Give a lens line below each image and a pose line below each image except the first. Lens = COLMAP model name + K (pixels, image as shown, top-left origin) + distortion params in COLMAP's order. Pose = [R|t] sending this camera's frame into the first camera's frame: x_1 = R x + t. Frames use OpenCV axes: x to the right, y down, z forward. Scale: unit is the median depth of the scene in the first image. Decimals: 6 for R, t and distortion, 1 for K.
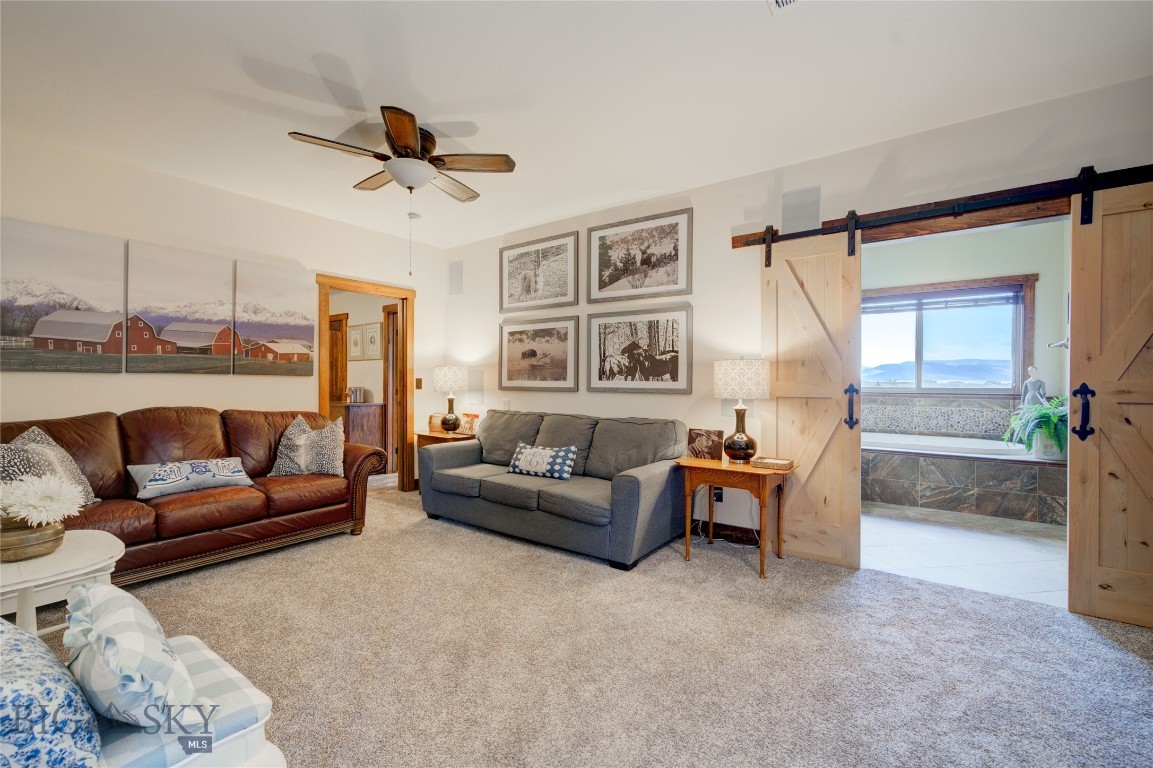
lens RADIAL K [[497.9, 0, 565.7], [0, 497.9, 384.1], [0, 0, 1]] dist [0.001711, 0.001880]
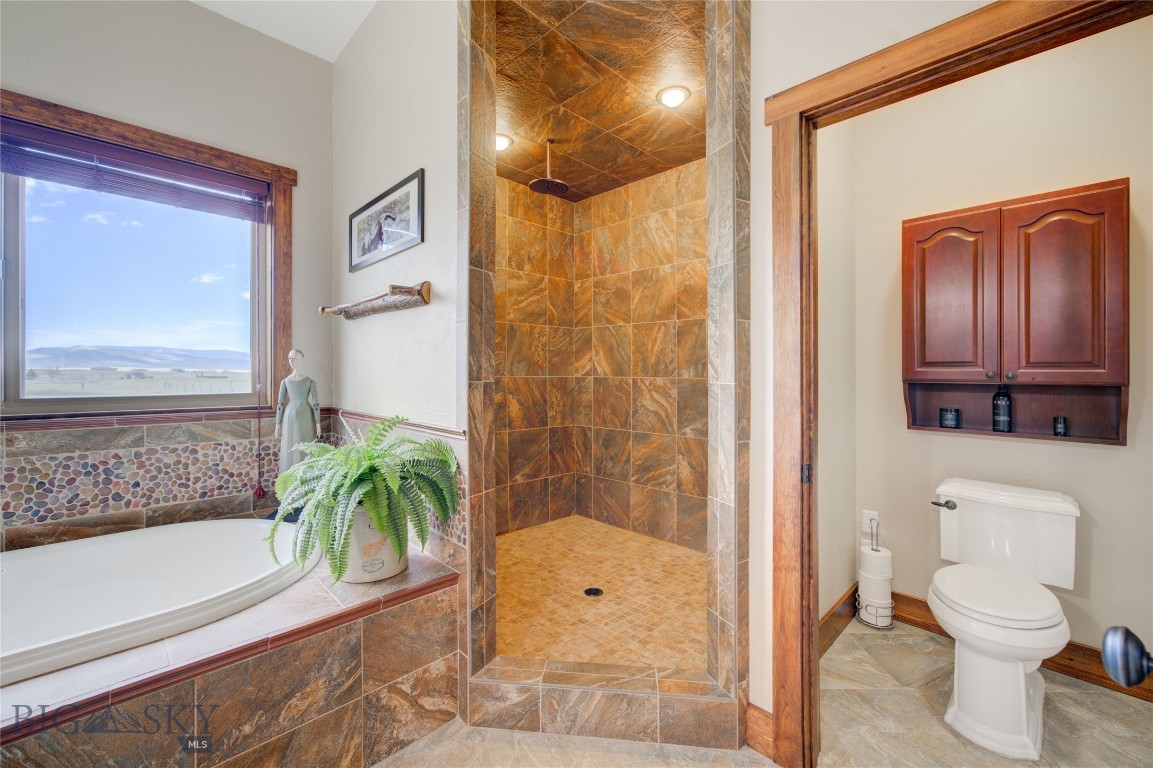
lens RADIAL K [[463.5, 0, 570.7], [0, 463.5, 380.7], [0, 0, 1]] dist [-0.001821, -0.000108]
pose [[0.160577, -0.019201, 0.986837, 0.232943], [-0.000822, 0.999808, 0.019587, -0.006394], [-0.987023, -0.003957, 0.160530, 0.290487]]
